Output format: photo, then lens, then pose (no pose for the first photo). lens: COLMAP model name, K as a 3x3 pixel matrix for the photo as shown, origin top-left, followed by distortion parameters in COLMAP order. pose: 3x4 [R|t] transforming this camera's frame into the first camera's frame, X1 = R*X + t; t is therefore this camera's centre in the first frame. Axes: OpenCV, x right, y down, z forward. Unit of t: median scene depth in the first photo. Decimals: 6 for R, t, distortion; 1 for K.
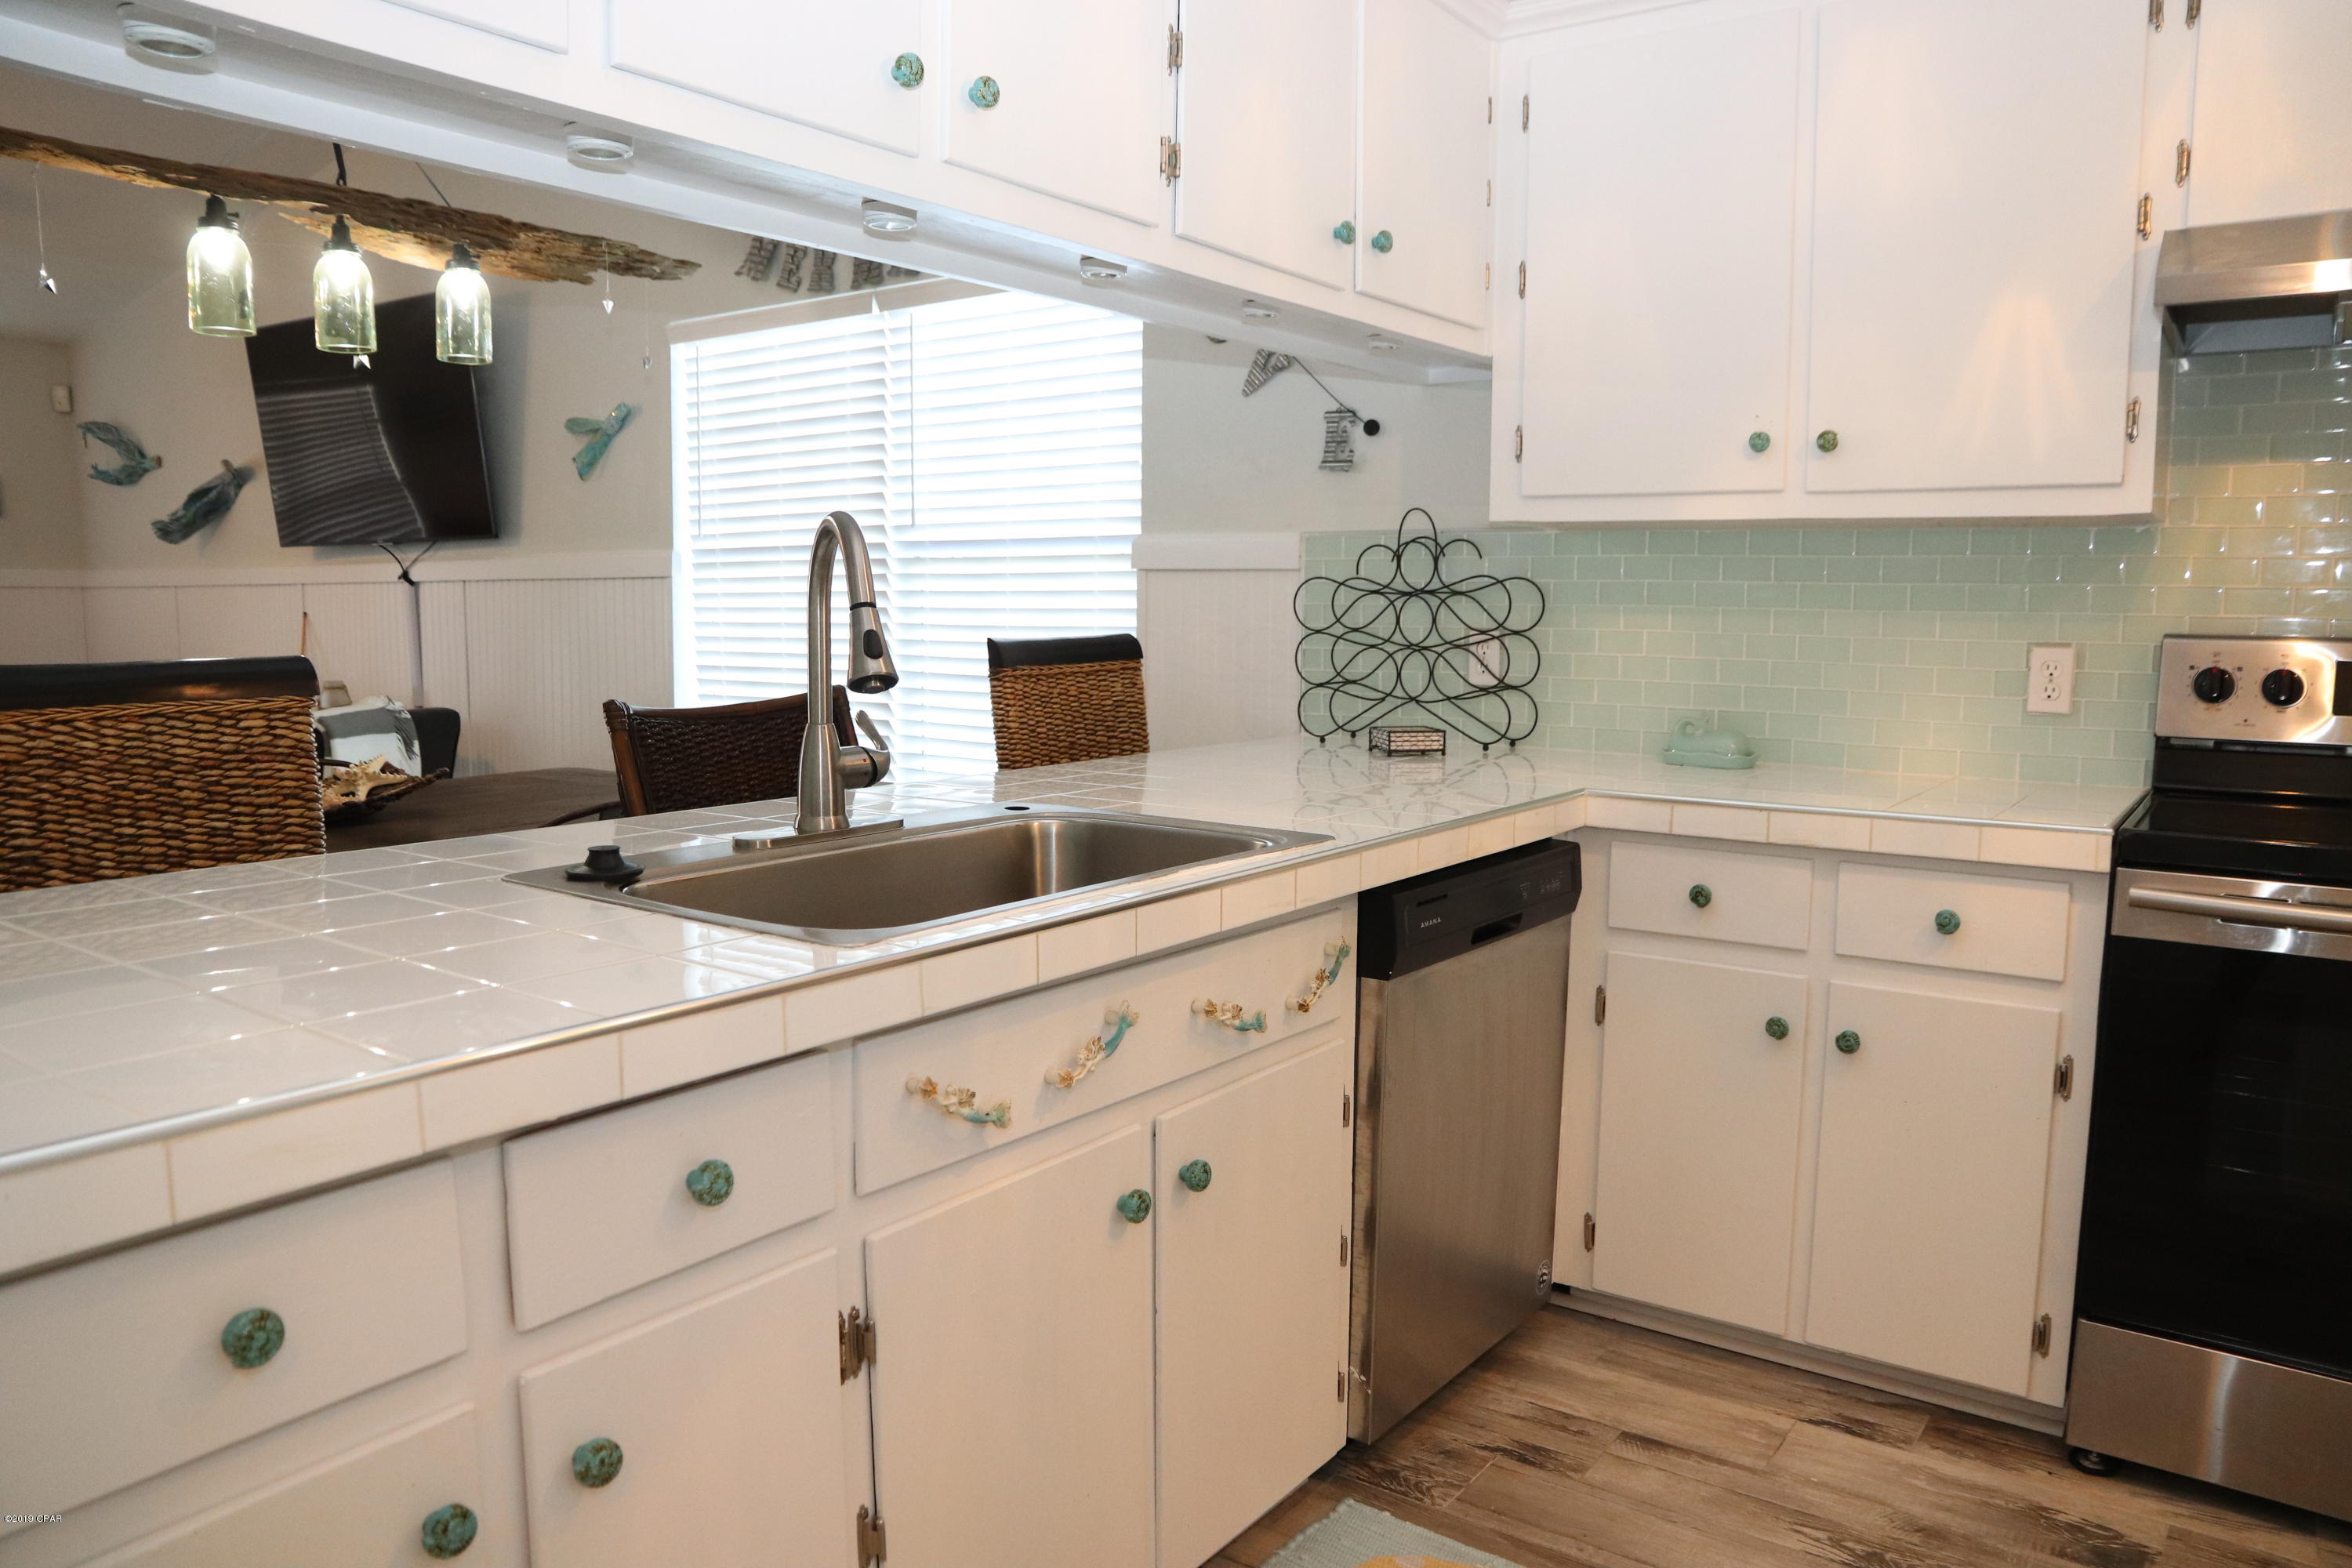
lens RADIAL K [[1620.9, 0, 1198.6], [0, 1620.9, 796.8], [0, 0, 1]] dist [-0.117594, 0.083331]
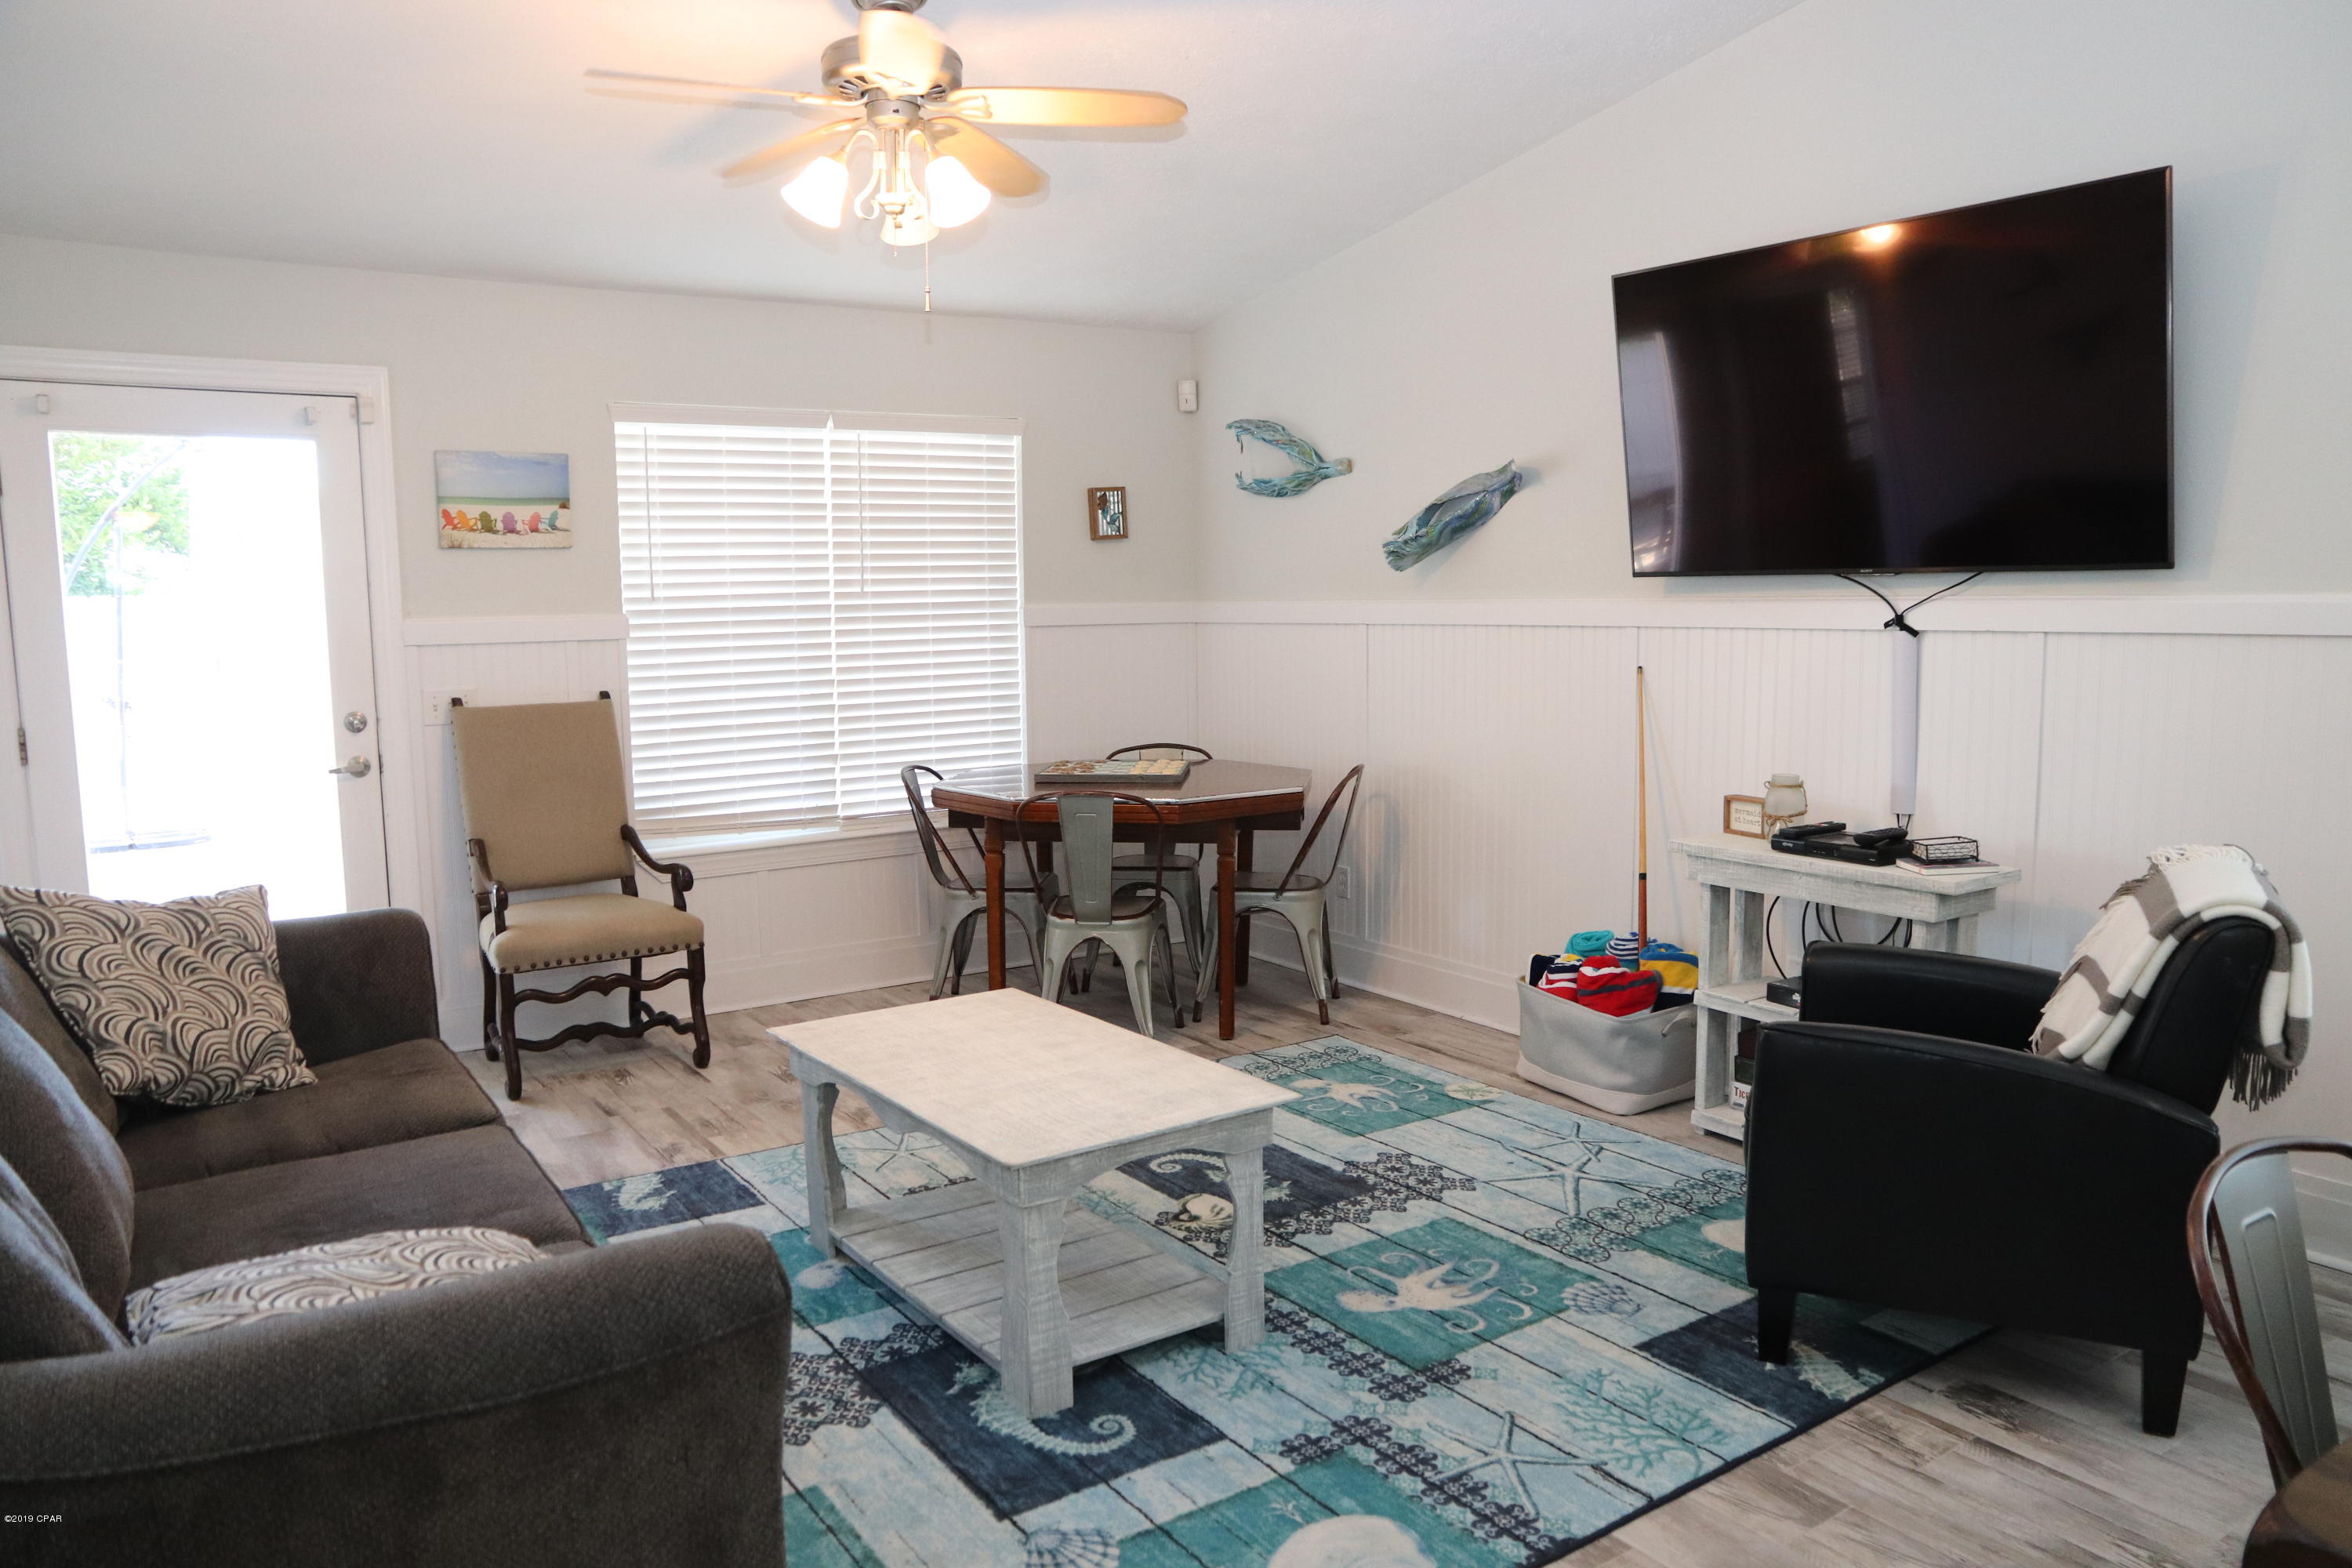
lens RADIAL K [[1620.9, 0, 1198.6], [0, 1620.9, 796.8], [0, 0, 1]] dist [-0.117594, 0.083331]
pose [[0.938318, 0.023039, -0.345006, -1.146114], [-0.021336, 0.999734, 0.008732, -0.135081], [0.345115, -0.000832, 0.938560, 0.534847]]
